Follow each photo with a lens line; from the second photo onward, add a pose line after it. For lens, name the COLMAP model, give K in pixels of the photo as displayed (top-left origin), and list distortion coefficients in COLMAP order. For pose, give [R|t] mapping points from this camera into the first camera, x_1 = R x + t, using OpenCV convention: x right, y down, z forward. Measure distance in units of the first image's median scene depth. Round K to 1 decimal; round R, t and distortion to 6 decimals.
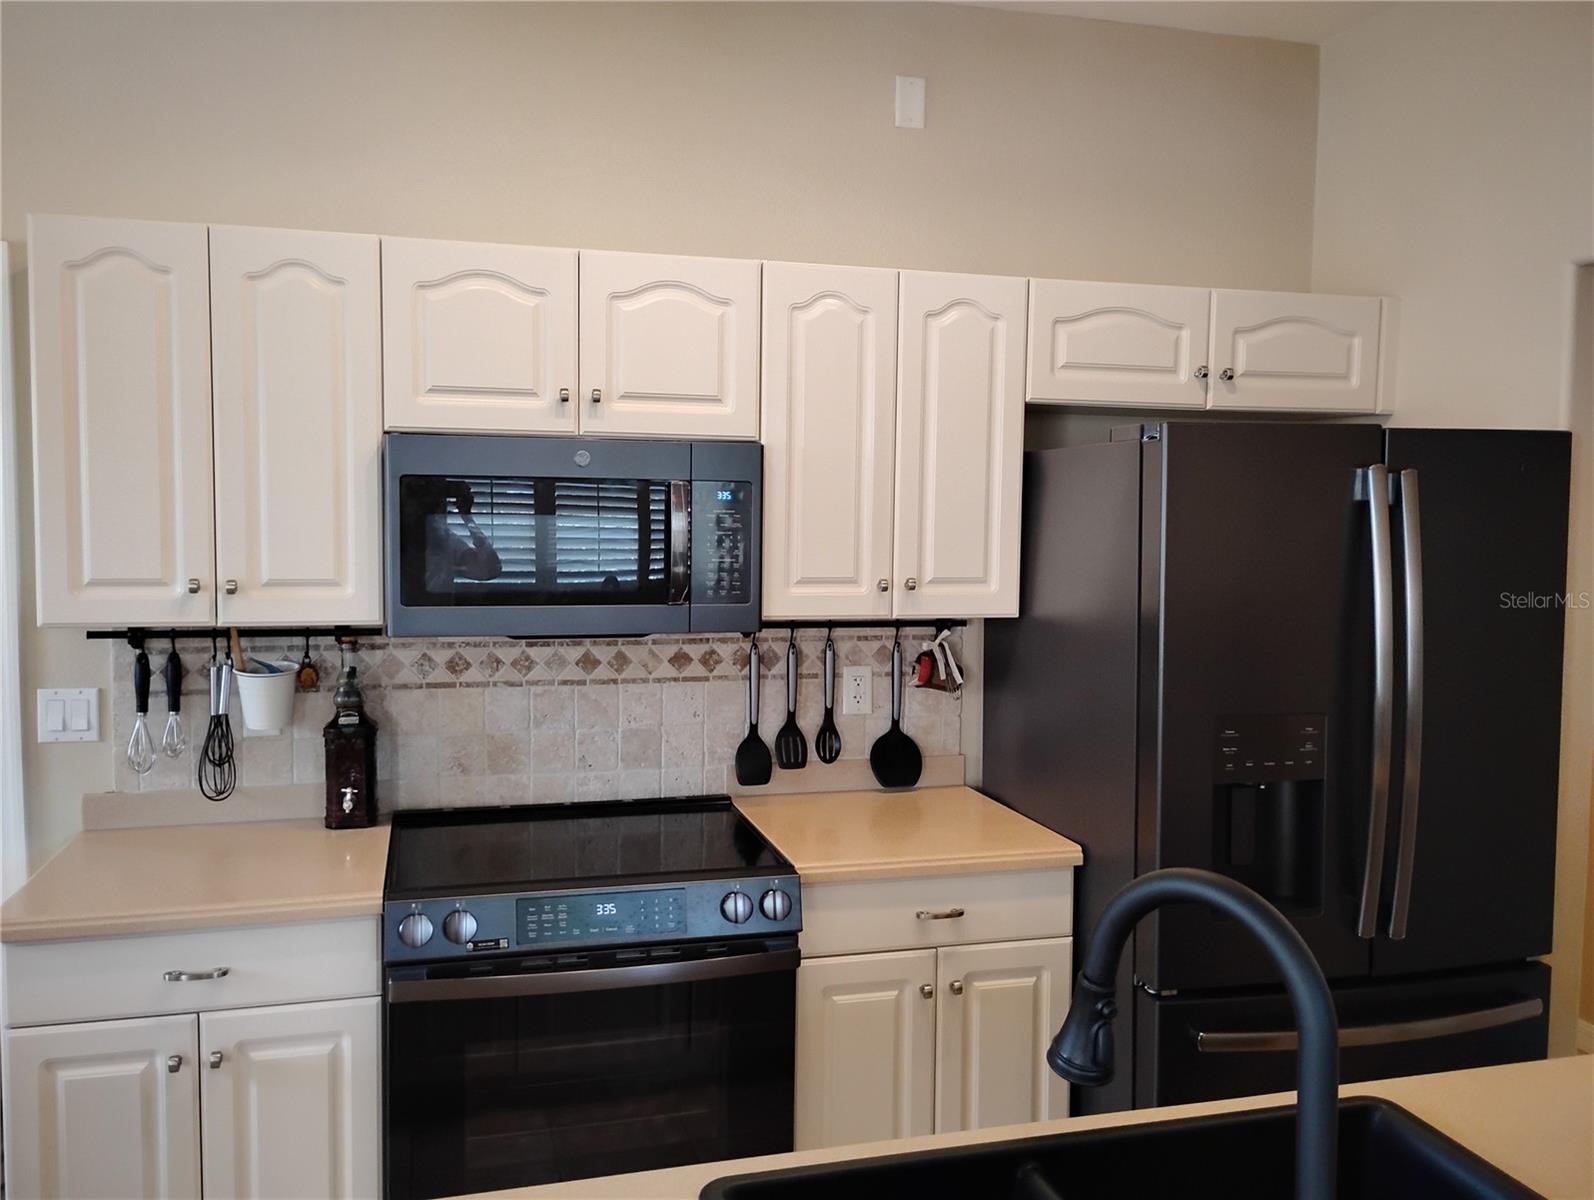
lens RADIAL K [[1325.5, 0, 801.5], [0, 1325.5, 589.9], [0, 0, 1]] dist [0.064782, -0.073396]
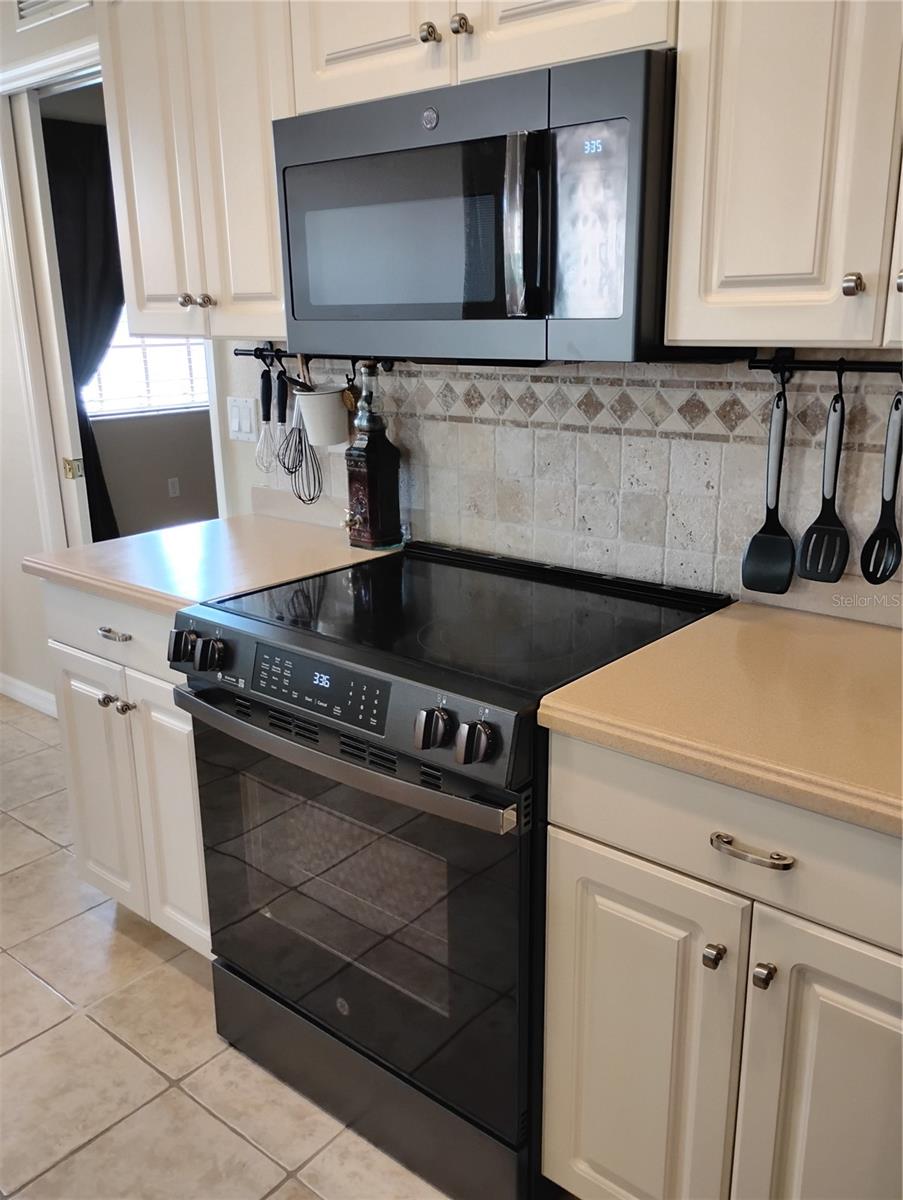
lens RADIAL K [[997.9, 0, 454.4], [0, 997.9, 604.9], [0, 0, 1]] dist [0.064782, -0.073396]
pose [[0.565827, 0.213938, -0.796285, 0.321500], [-0.035301, 0.971152, 0.235835, 0.031790], [0.823768, -0.105332, 0.557056, 0.578617]]
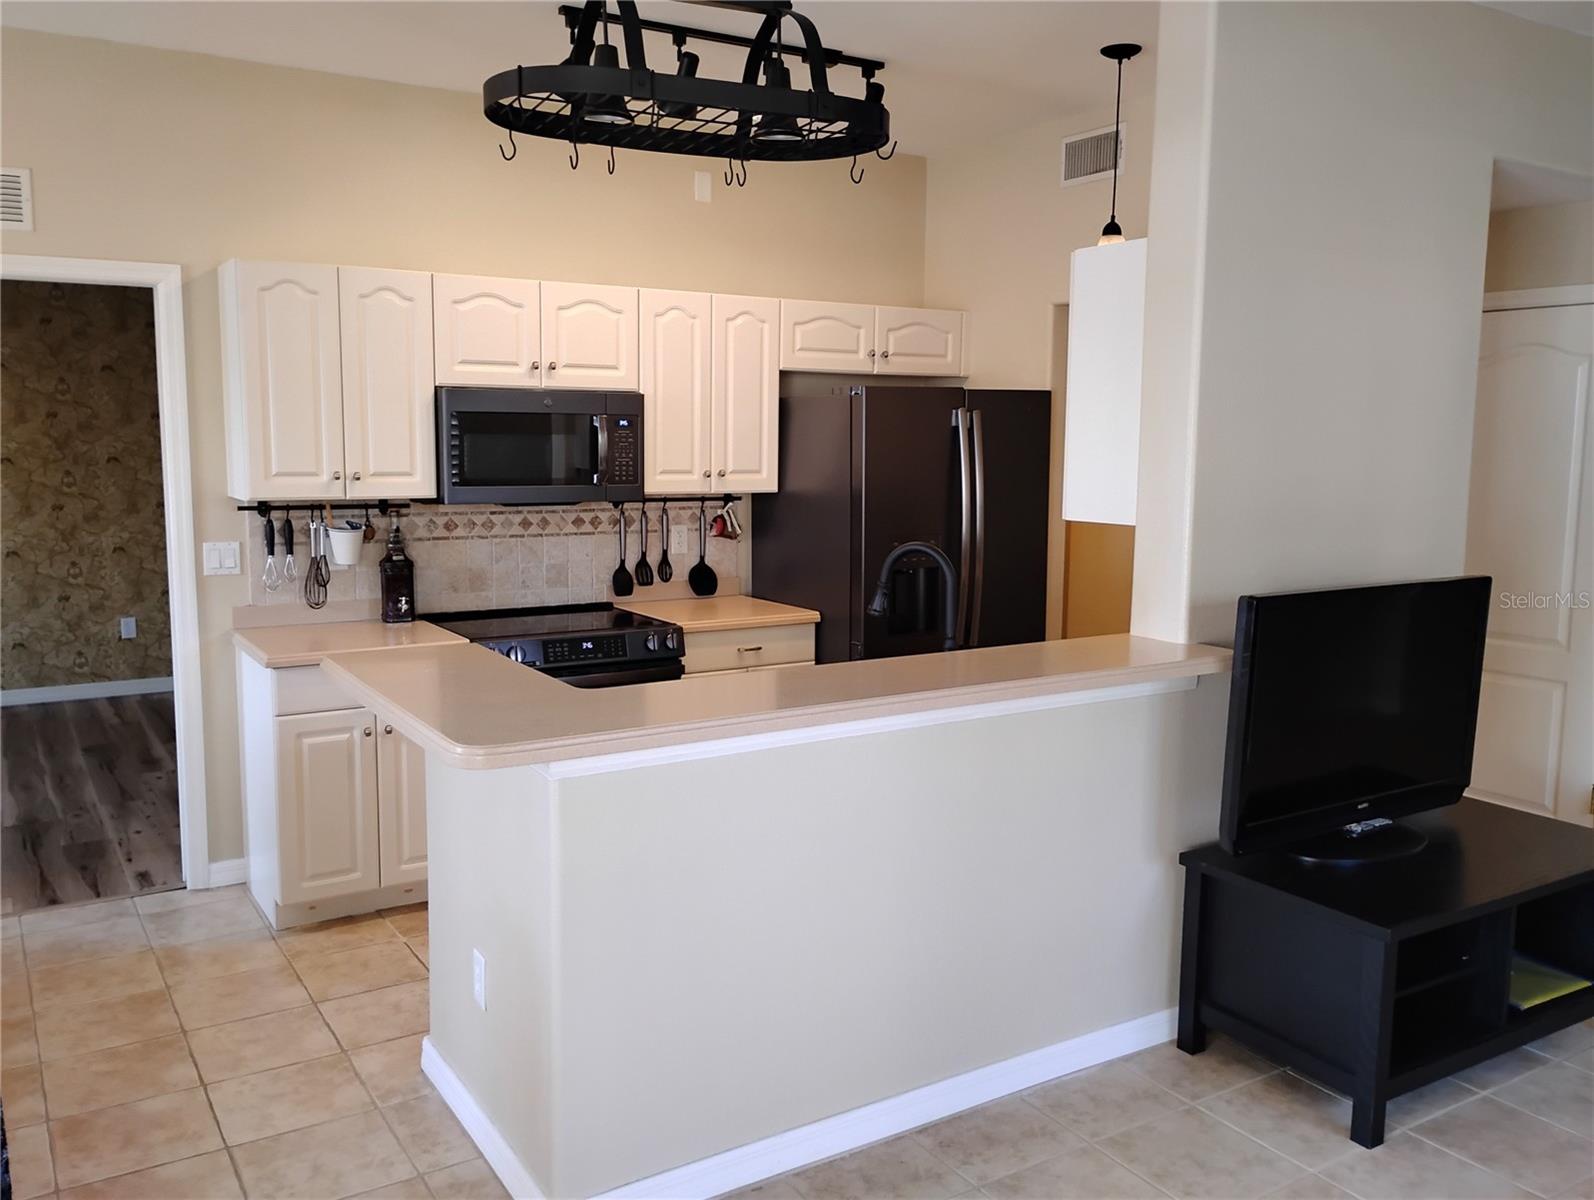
lens RADIAL K [[1325.5, 0, 801.5], [0, 1325.5, 589.9], [0, 0, 1]] dist [0.064782, -0.073396]
pose [[0.958212, -0.036633, 0.283703, -0.309882], [0.019770, 0.997876, 0.062076, 0.041338], [-0.285374, -0.053873, 0.956901, -0.702004]]
